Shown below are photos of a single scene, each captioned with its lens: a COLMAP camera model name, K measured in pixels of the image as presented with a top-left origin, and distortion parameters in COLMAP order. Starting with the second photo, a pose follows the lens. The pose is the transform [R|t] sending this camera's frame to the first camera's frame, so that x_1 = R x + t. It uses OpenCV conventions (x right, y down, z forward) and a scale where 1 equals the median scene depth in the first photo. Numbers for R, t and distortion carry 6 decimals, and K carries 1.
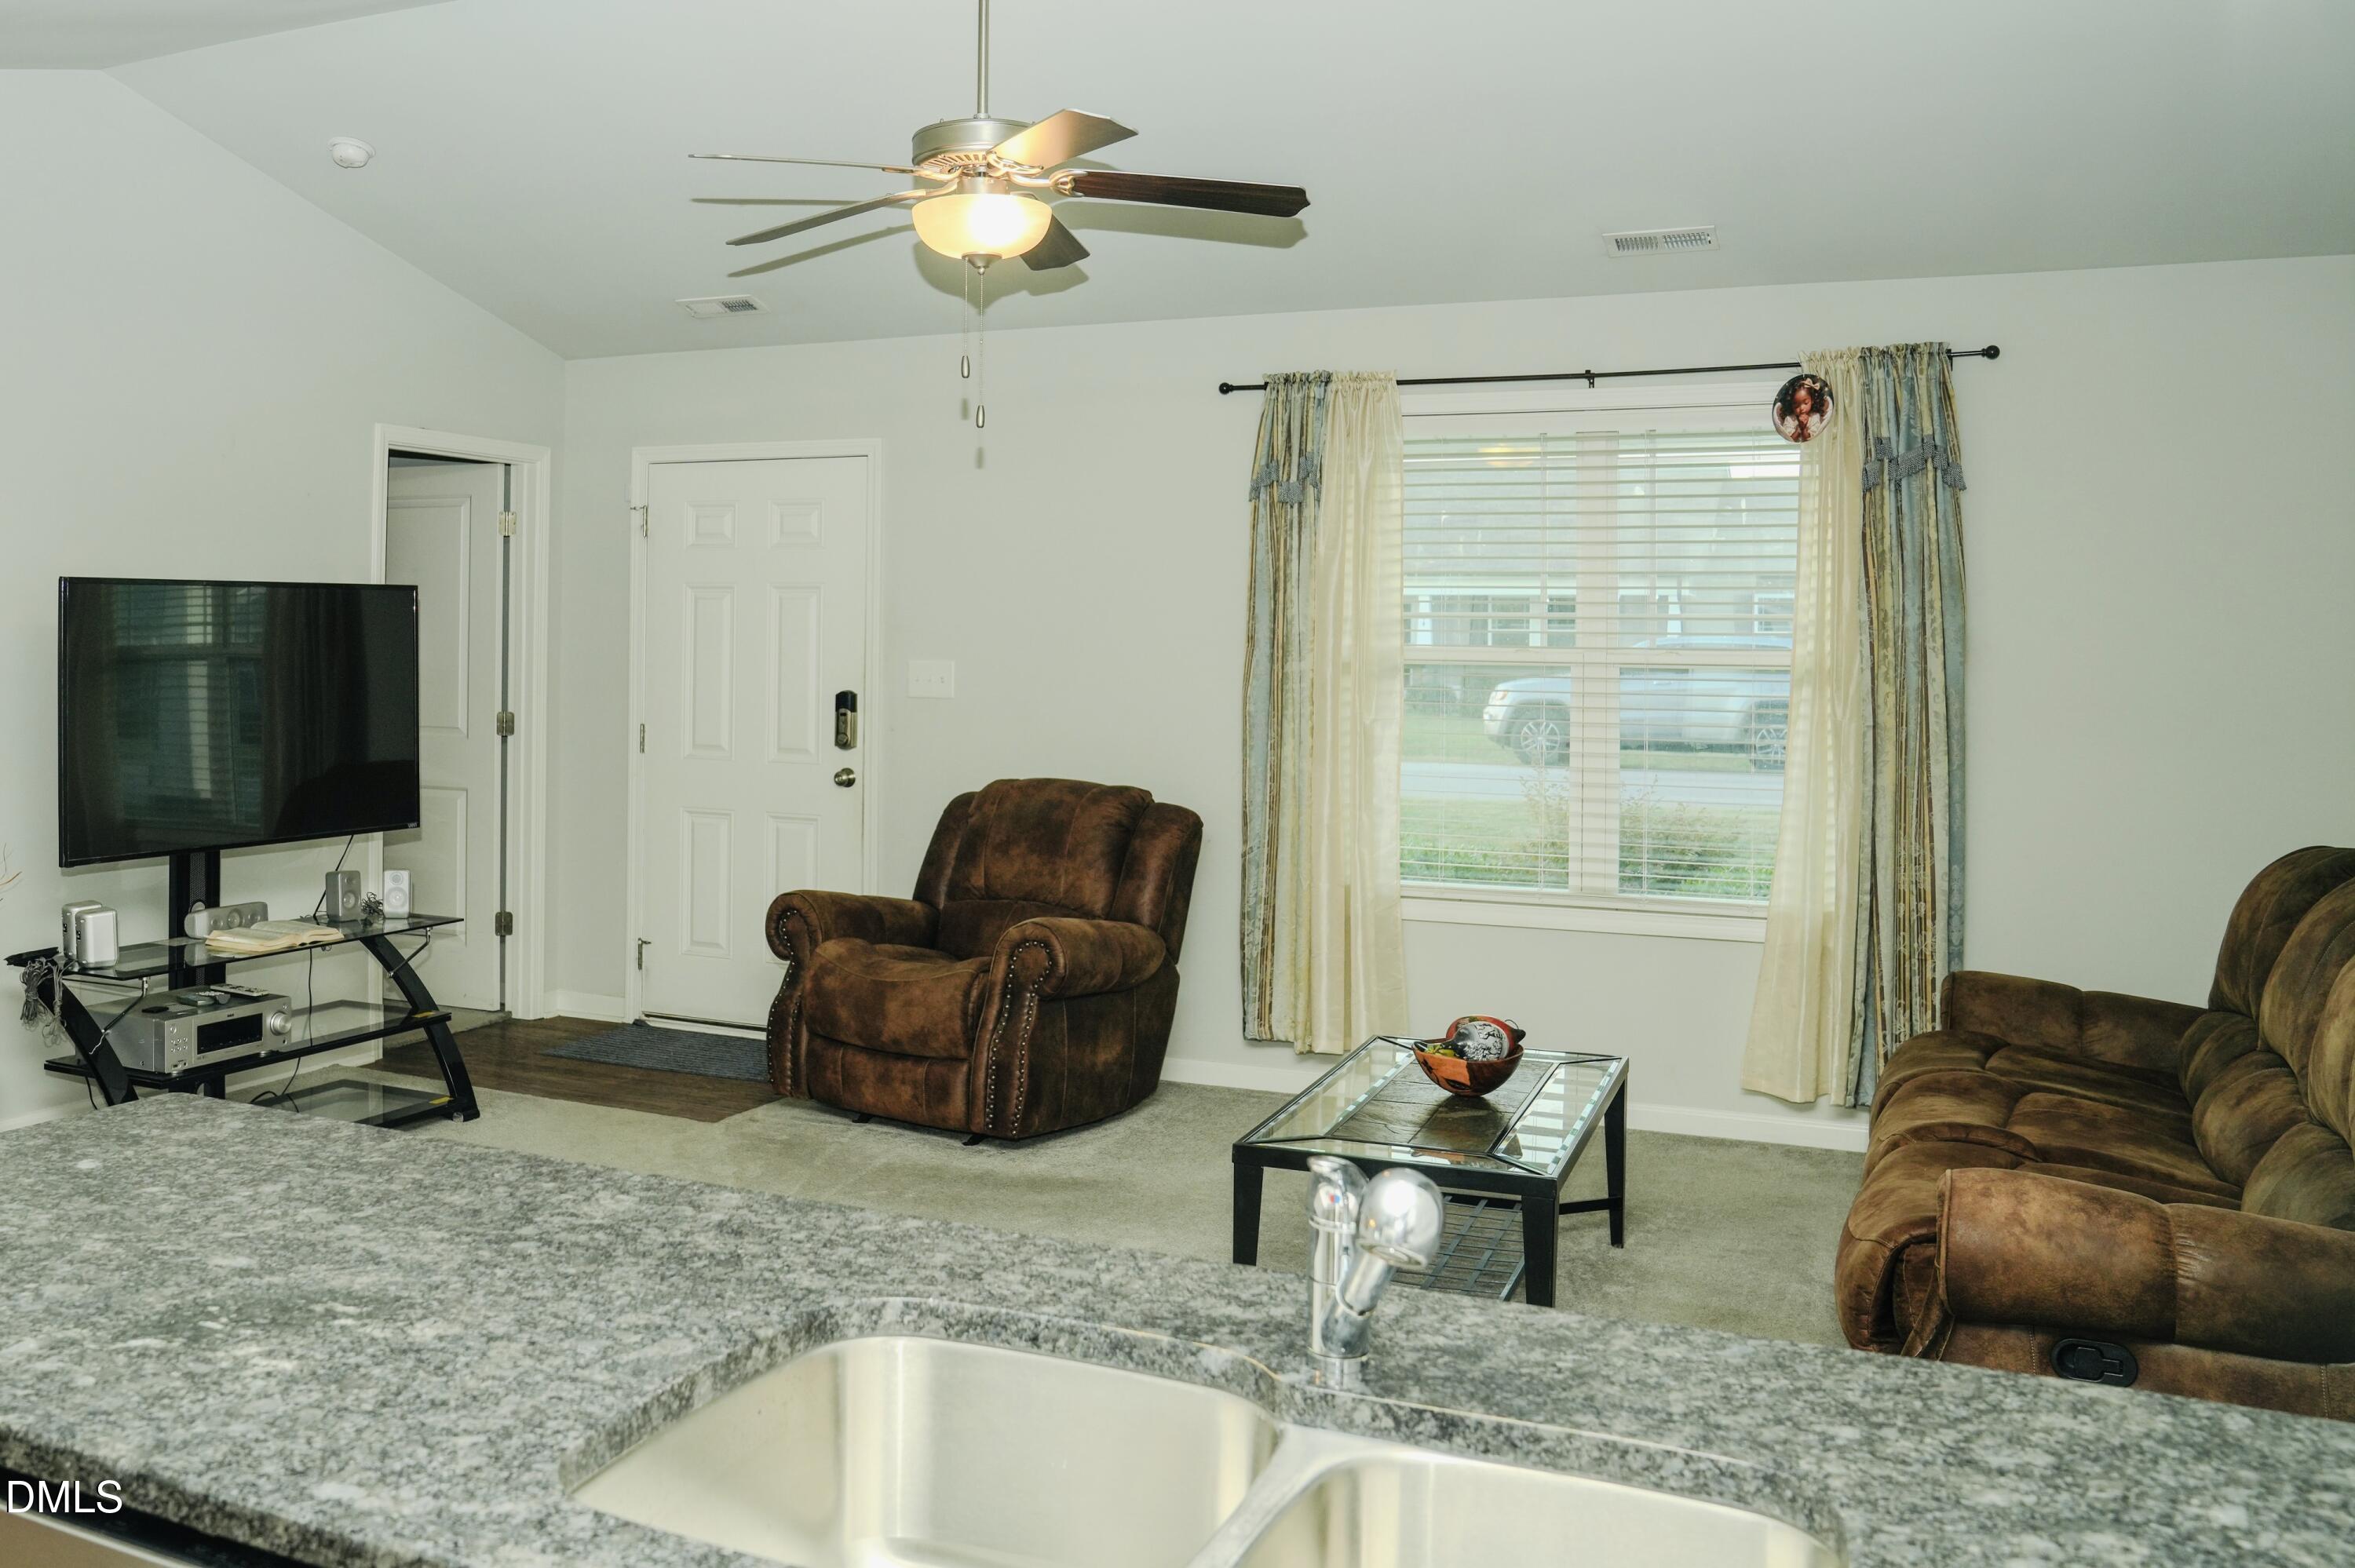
lens RADIAL K [[1974.4, 0, 1000.1], [0, 1974.4, 672.7], [0, 0, 1]] dist [-0.093819, 0.009593]
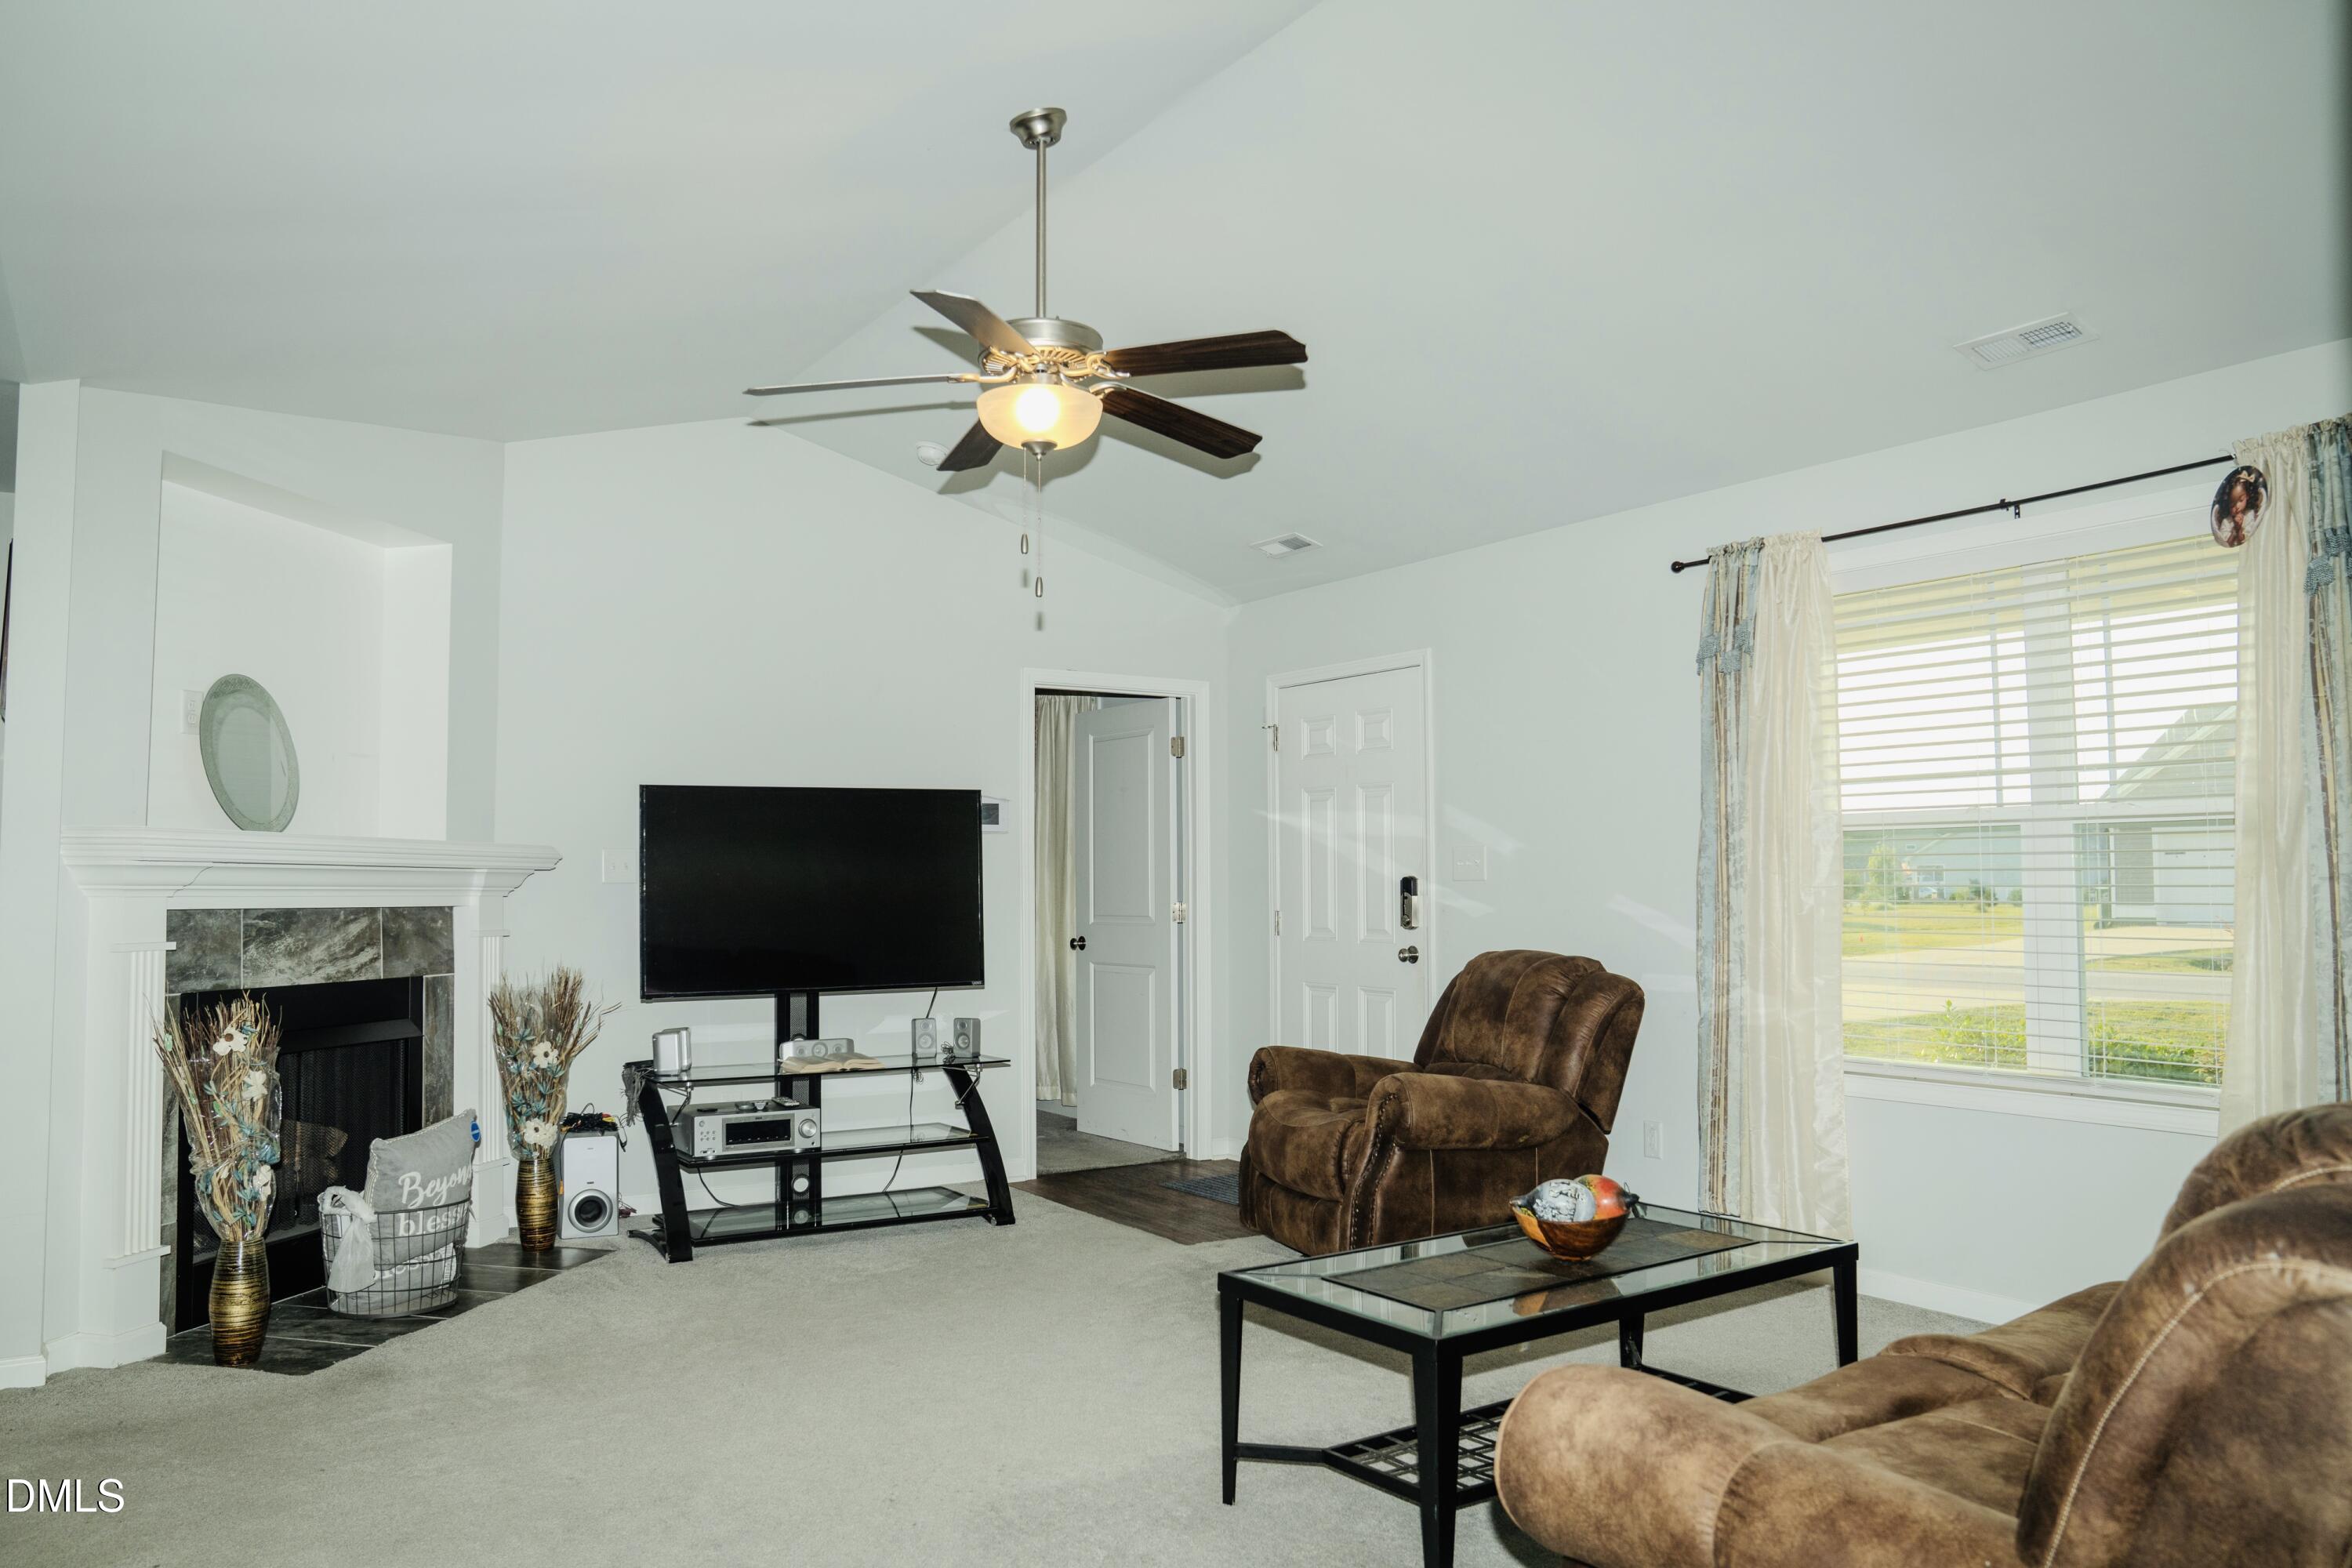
lens RADIAL K [[1643.5, 0, 1164.1], [0, 1643.5, 813.7], [0, 0, 1]] dist [-0.102029, 0.045031]
pose [[0.861695, -0.036132, -0.506139, 0.349366], [0.006029, 0.998120, -0.060987, 0.037558], [0.507391, 0.049501, 0.860293, 0.167844]]
